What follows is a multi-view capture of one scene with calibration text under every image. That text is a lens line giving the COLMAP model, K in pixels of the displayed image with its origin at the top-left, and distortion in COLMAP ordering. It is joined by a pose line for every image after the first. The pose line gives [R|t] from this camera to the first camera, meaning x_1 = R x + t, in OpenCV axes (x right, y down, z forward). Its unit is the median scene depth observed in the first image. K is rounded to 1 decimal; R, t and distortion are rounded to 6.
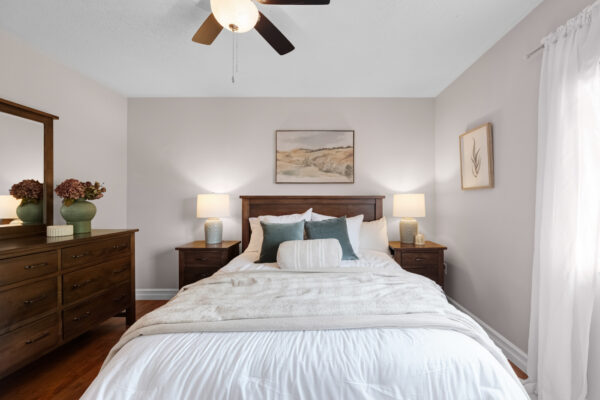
lens RADIAL K [[250.7, 0, 301.8], [0, 250.7, 200.7], [0, 0, 1]] dist [-0.001731, -0.000378]
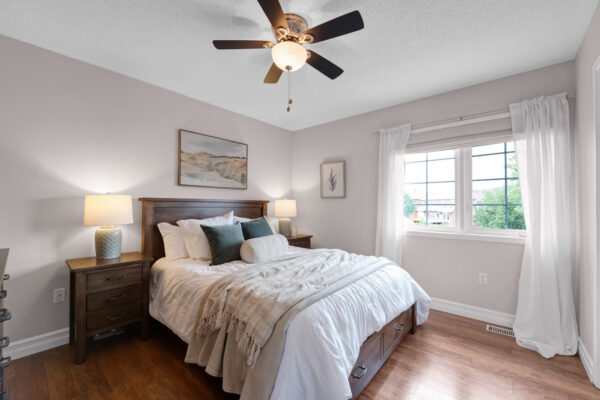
lens RADIAL K [[244.4, 0, 300.0], [0, 244.4, 200.0], [0, 0, 1]] dist [0.001002, 0.000148]
pose [[0.672463, 0.021276, 0.739825, -0.475819], [-0.008478, 0.999743, -0.021045, 0.001380], [-0.740082, 0.007880, 0.672470, 0.050348]]
